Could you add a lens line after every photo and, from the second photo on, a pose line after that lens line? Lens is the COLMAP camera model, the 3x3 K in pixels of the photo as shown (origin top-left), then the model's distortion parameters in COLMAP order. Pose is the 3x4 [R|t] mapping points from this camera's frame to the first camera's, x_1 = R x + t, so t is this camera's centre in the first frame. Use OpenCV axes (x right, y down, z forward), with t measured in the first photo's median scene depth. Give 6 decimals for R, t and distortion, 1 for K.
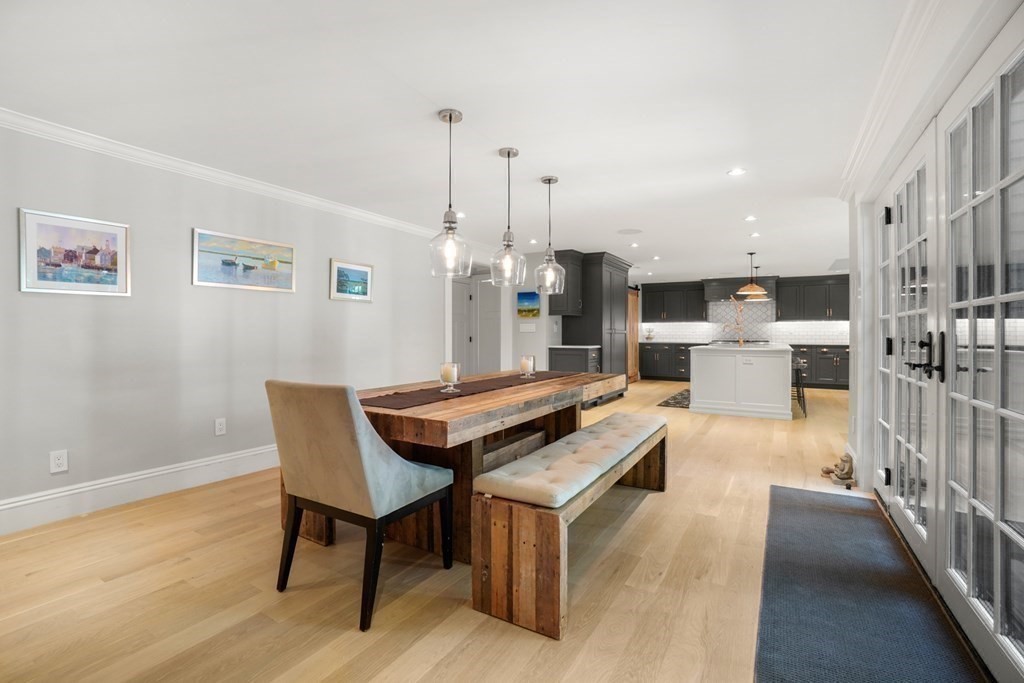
lens RADIAL K [[446.7, 0, 502.2], [0, 446.7, 331.5], [0, 0, 1]] dist [-0.043029, 0.000222]
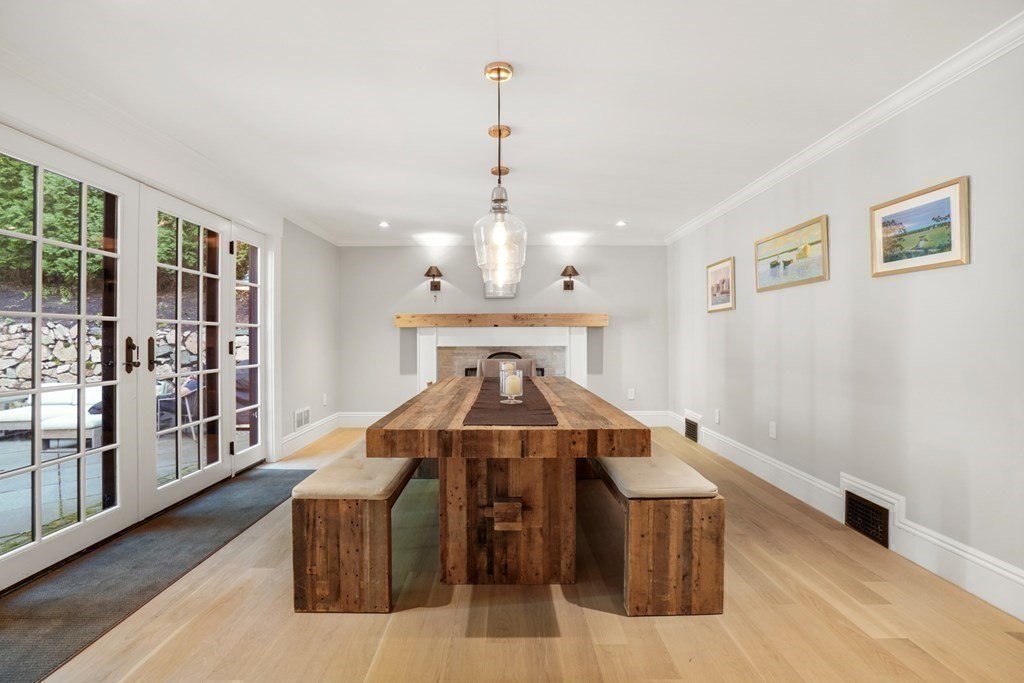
lens RADIAL K [[455.0, 0, 501.3], [0, 455.0, 333.4], [0, 0, 1]] dist [-0.064596, 0.024237]
pose [[-0.854767, 0.000940, -0.519010, 0.144627], [0.007784, 0.999909, -0.011010, 0.001295], [0.518953, -0.013451, -0.854697, 0.542213]]
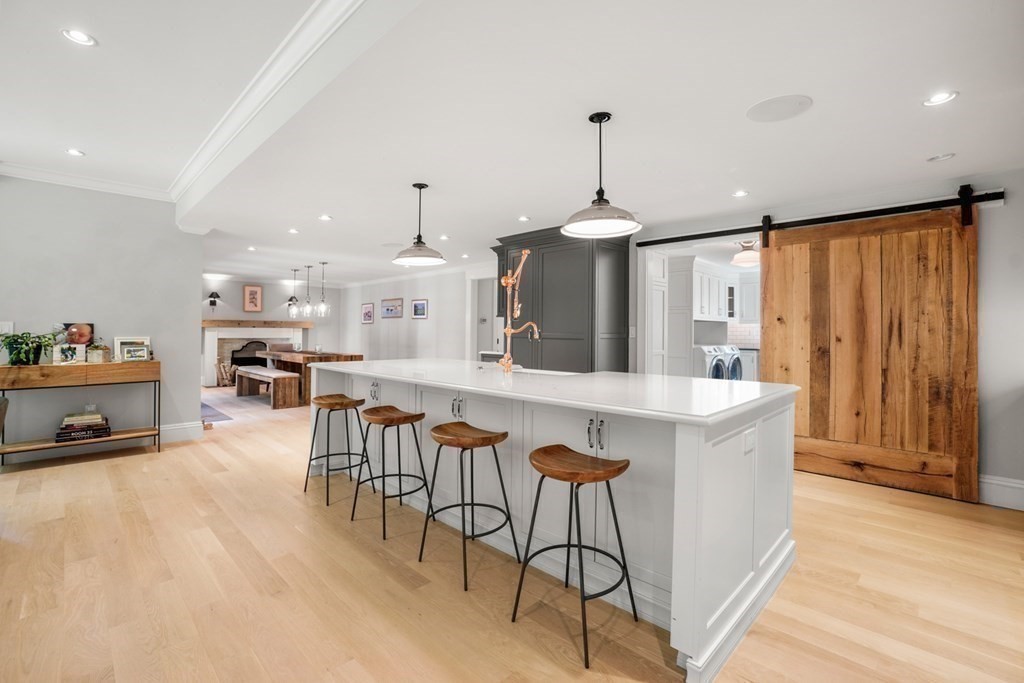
lens RADIAL K [[455.0, 0, 501.3], [0, 455.0, 333.4], [0, 0, 1]] dist [-0.064596, 0.024237]
pose [[-0.222538, 0.002062, -0.974922, 0.734237], [-0.003125, 0.999991, 0.002828, -0.004293], [0.974919, 0.003676, -0.222530, 0.840375]]
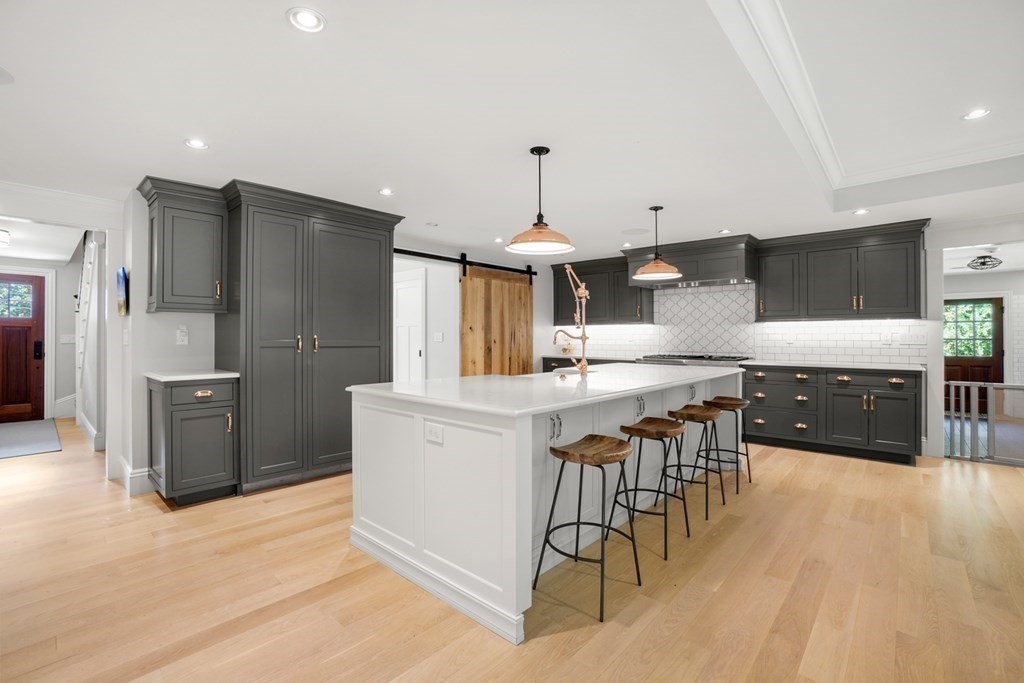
lens RADIAL K [[455.0, 0, 501.3], [0, 455.0, 333.4], [0, 0, 1]] dist [-0.064596, 0.024237]
pose [[0.983378, -0.004889, -0.181504, 0.420438], [0.003876, 0.999975, -0.005939, -0.006513], [0.181529, 0.005137, 0.983372, 0.410981]]
